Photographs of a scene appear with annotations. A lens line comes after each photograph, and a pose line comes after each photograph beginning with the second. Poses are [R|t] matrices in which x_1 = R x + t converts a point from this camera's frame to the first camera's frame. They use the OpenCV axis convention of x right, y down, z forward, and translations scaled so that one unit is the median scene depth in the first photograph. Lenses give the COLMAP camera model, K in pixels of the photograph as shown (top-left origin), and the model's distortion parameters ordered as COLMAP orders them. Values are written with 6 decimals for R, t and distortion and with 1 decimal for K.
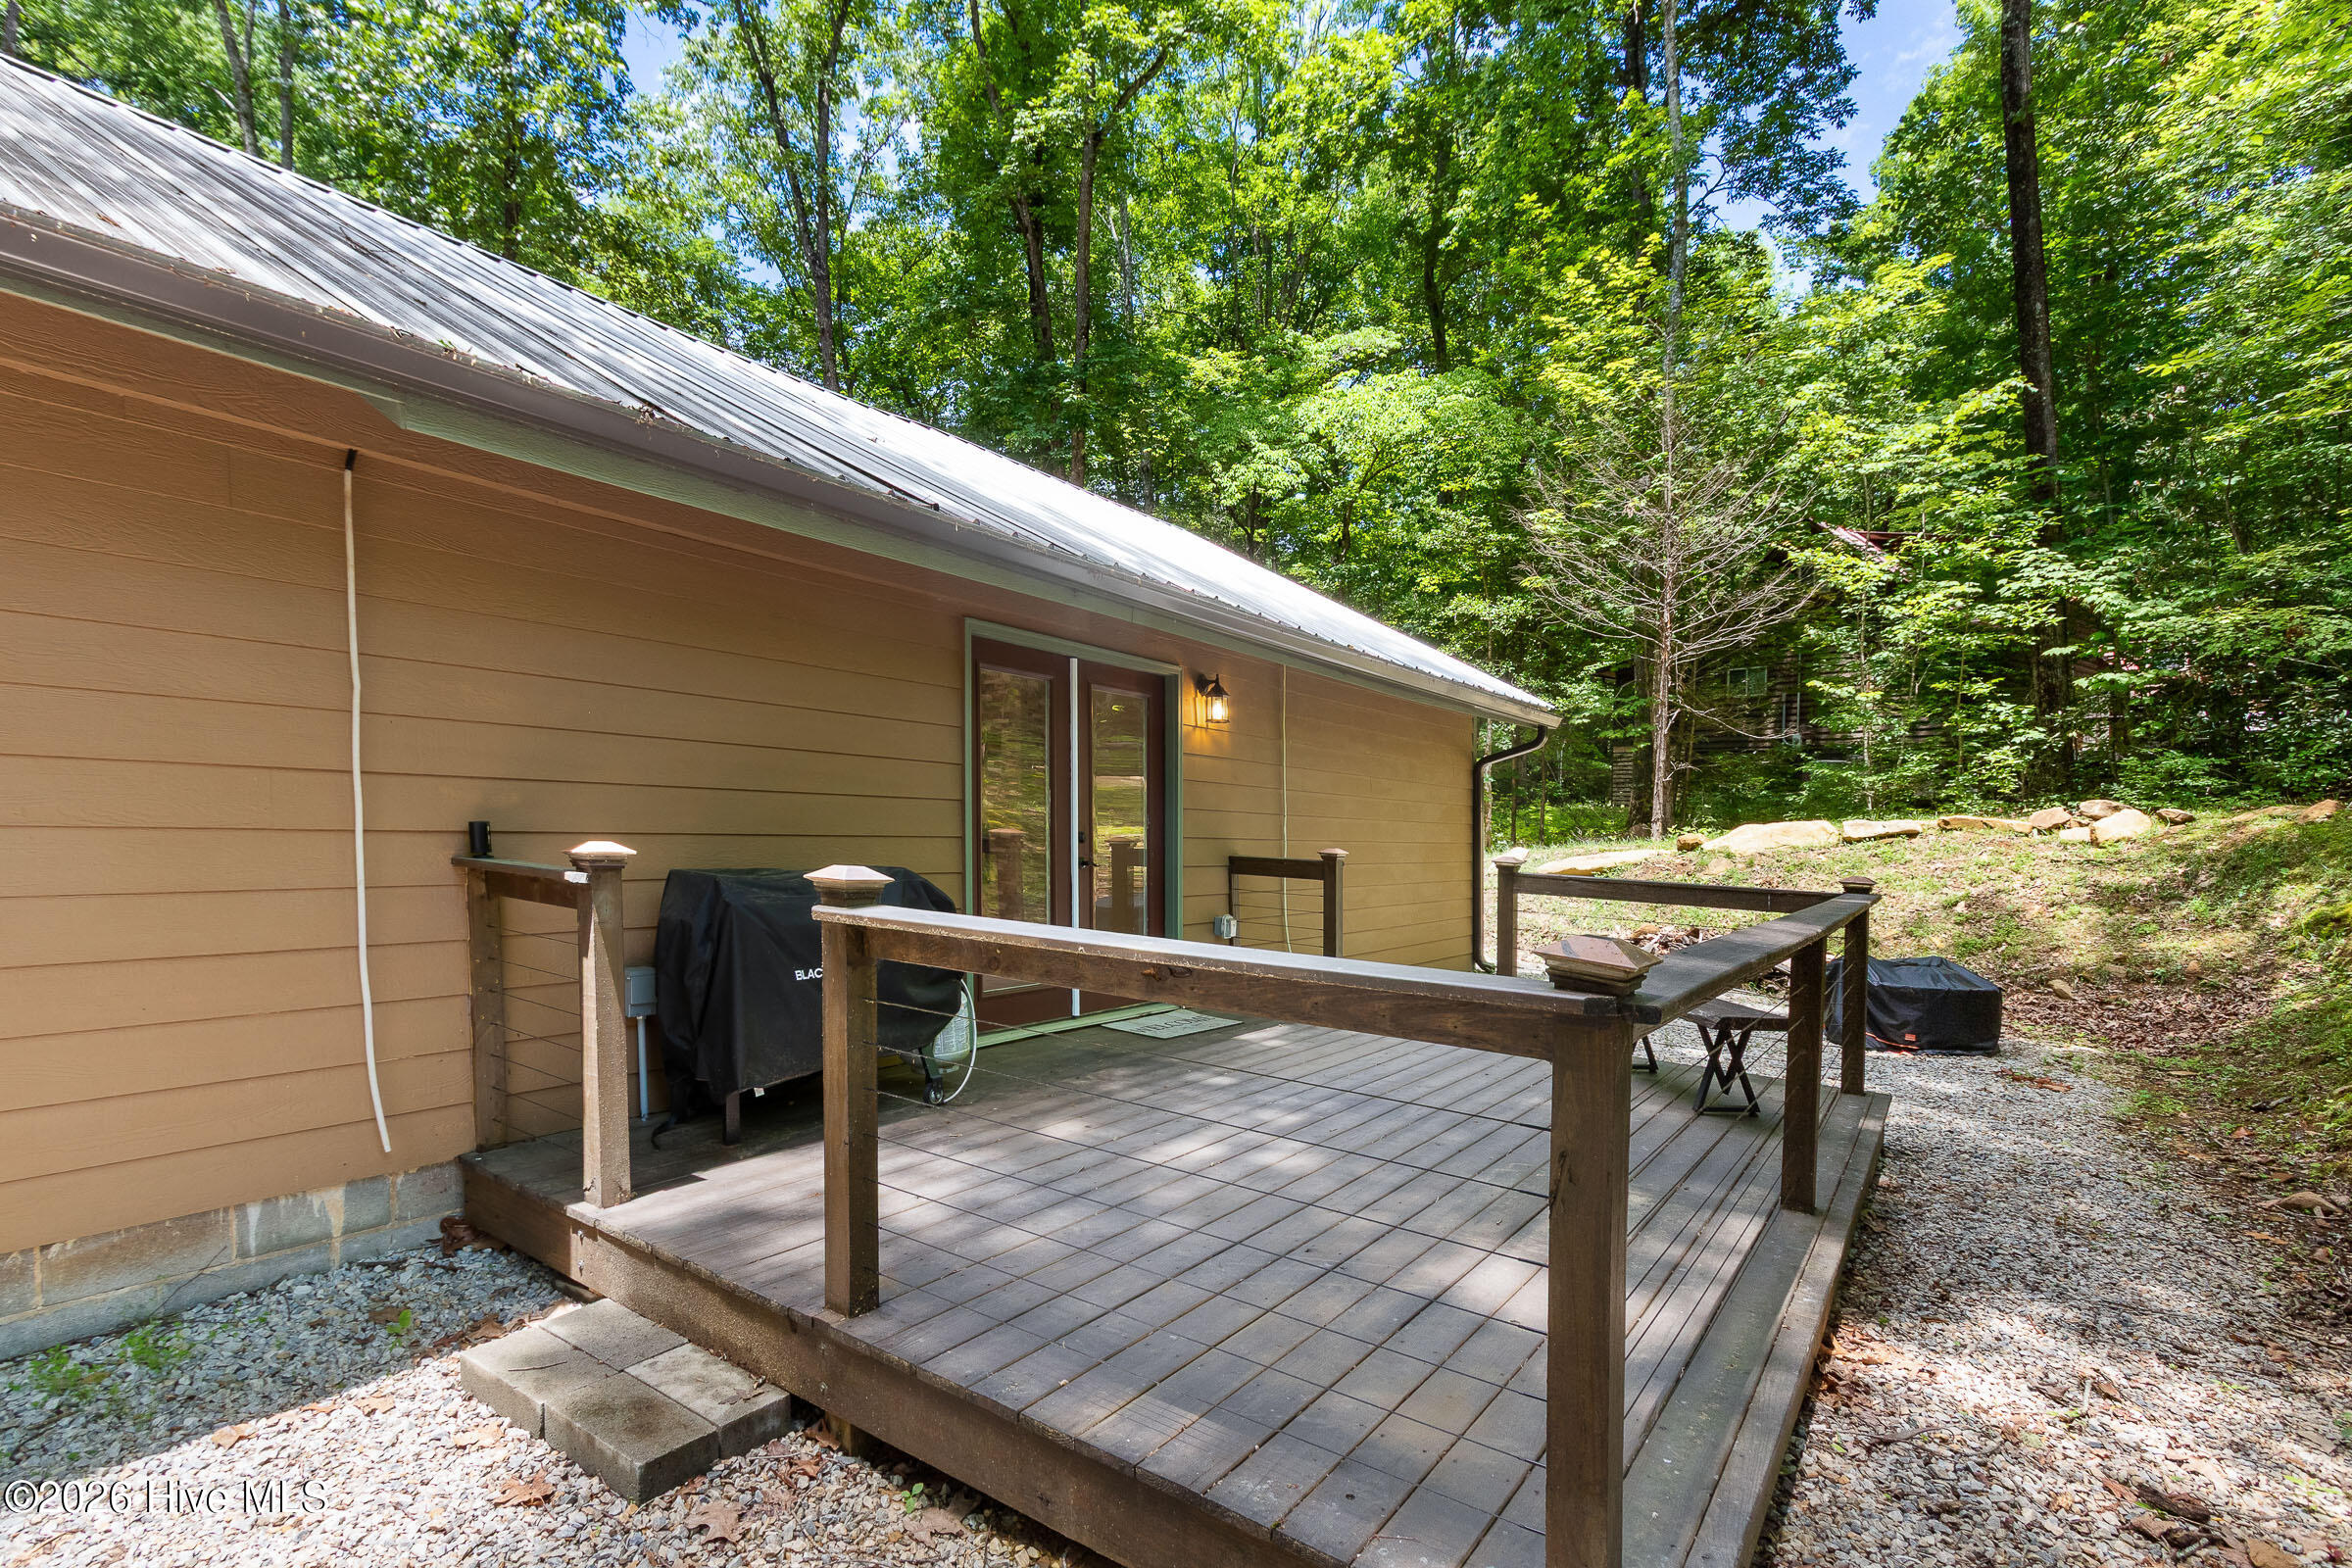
lens RADIAL K [[1119.5, 0, 1181.0], [0, 1119.5, 790.2], [0, 0, 1]] dist [0.013371, -0.002507]
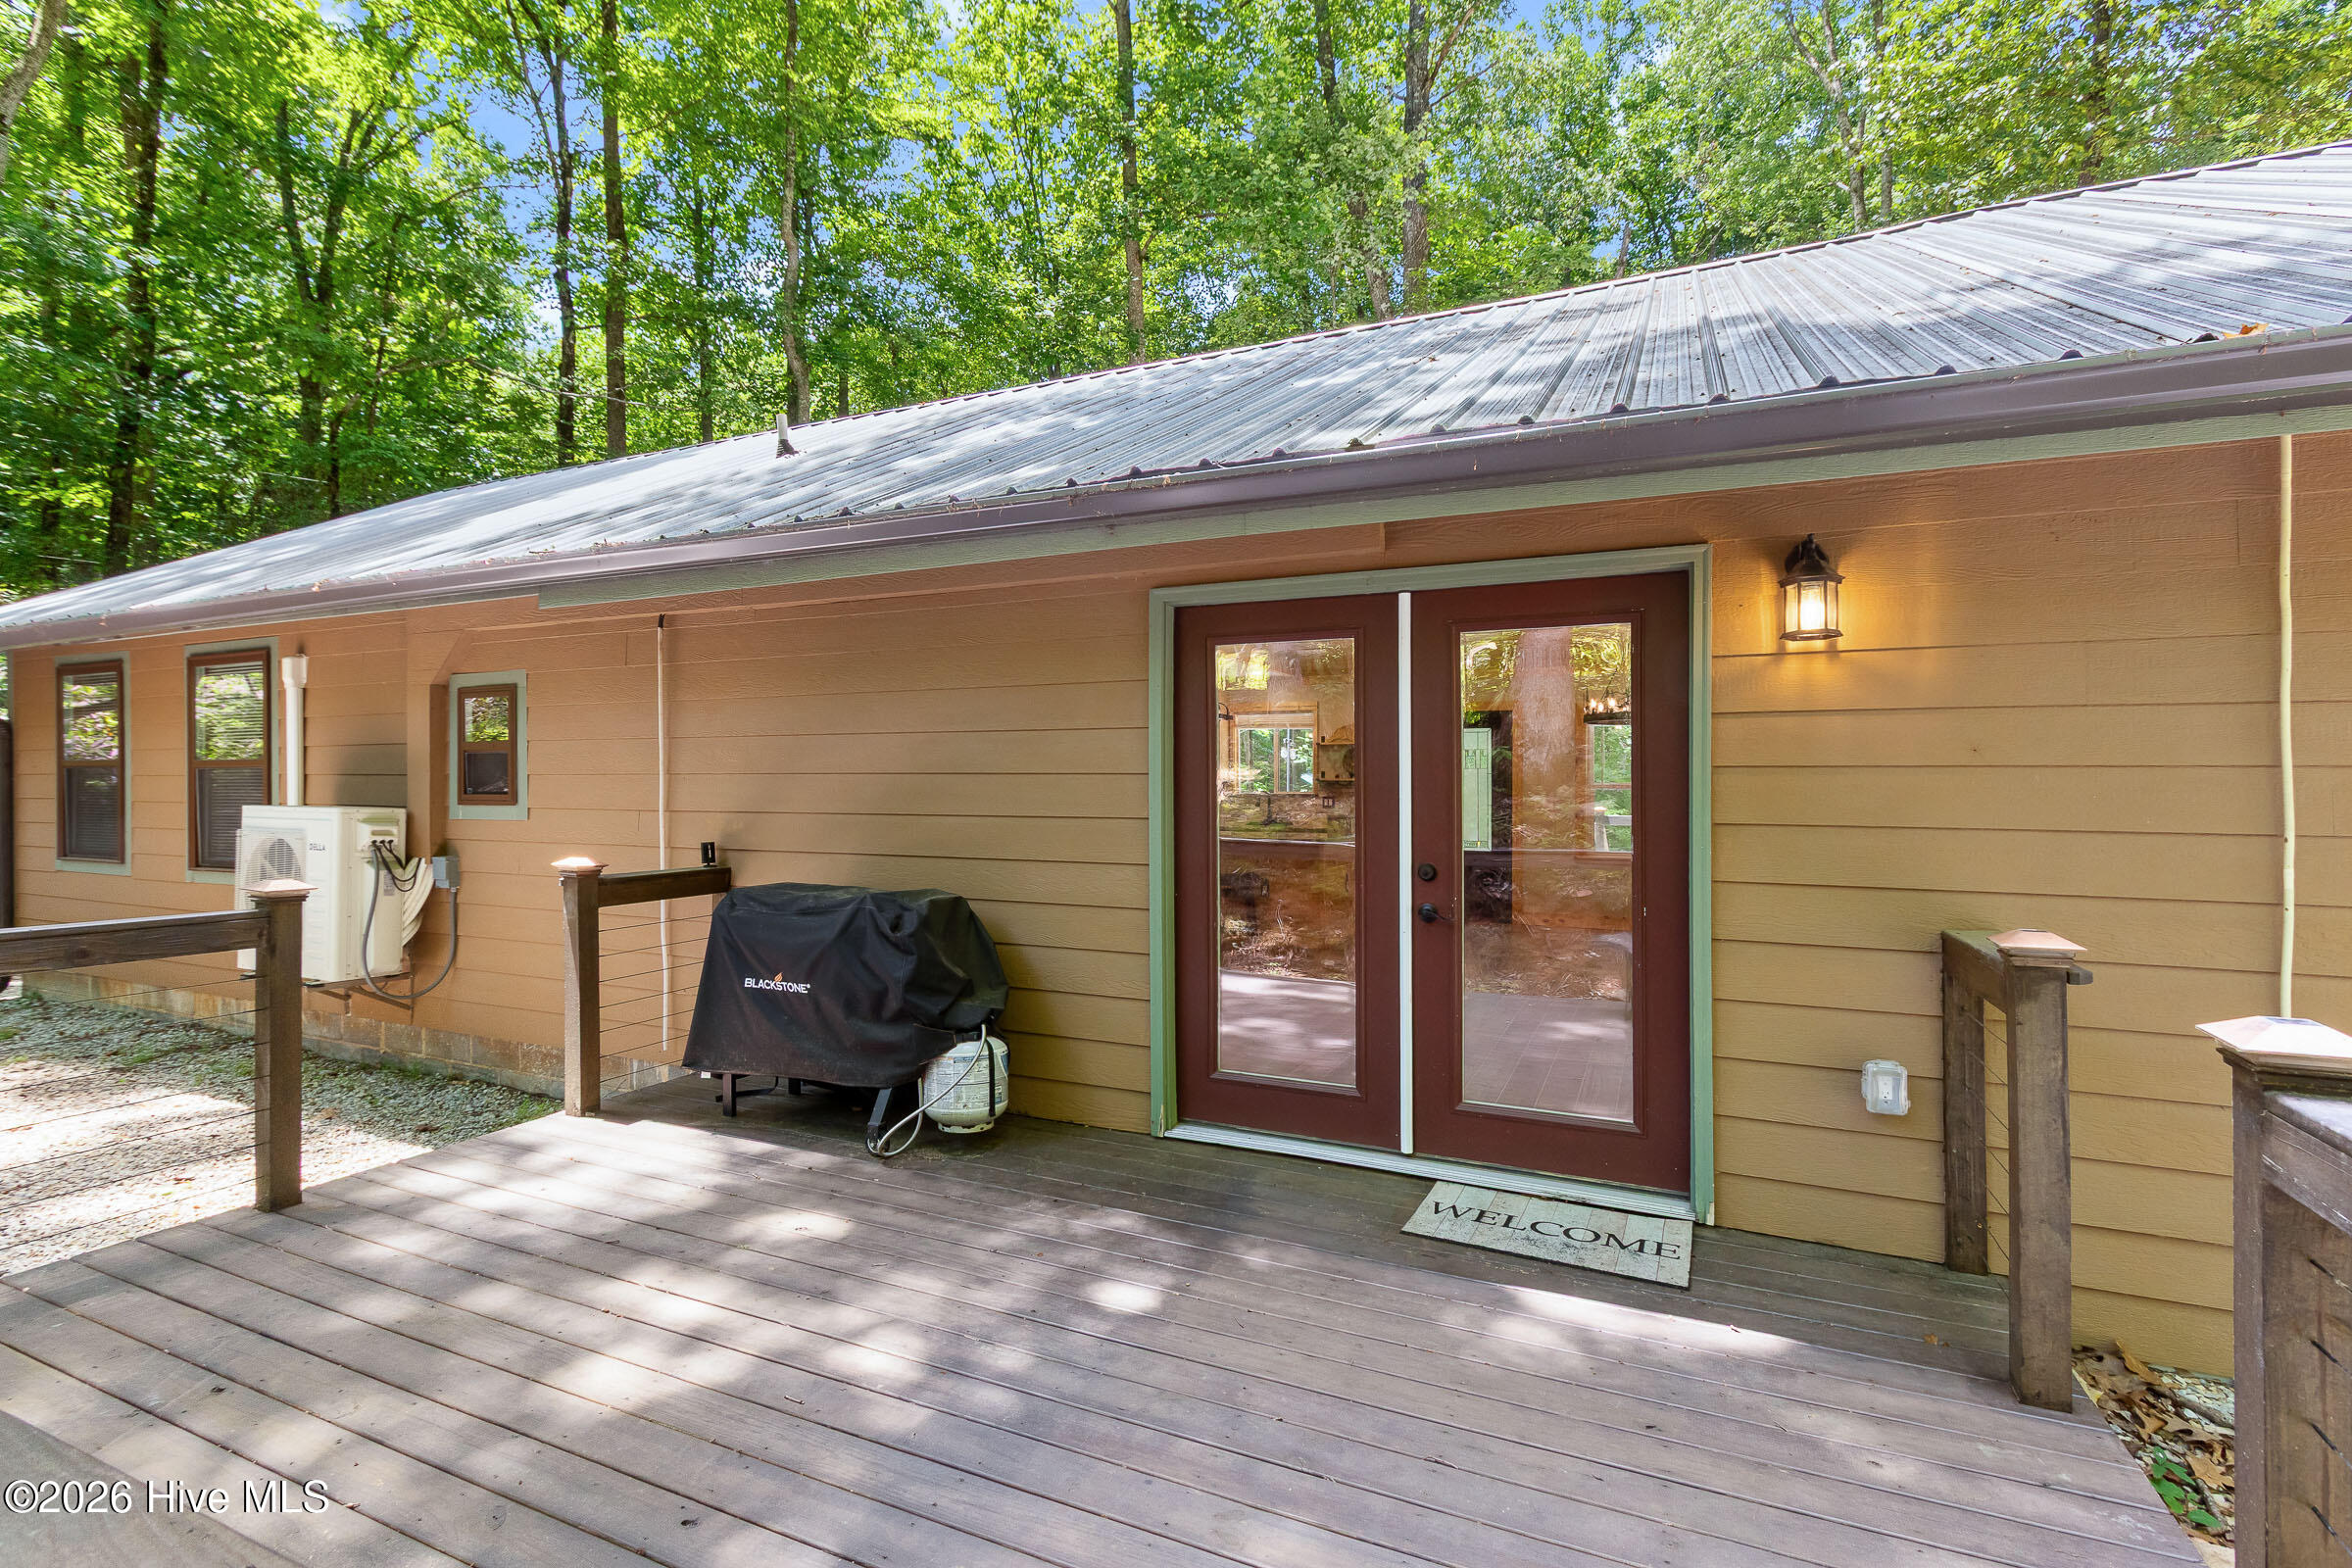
lens RADIAL K [[1119.5, 0, 1180.5], [0, 1119.5, 787.5], [0, 0, 1]] dist [0.013371, -0.002507]
pose [[0.165284, -0.032944, -0.985696, 0.734560], [0.026239, 0.999235, -0.028996, 0.013529], [0.985897, -0.021071, 0.166022, 1.094616]]
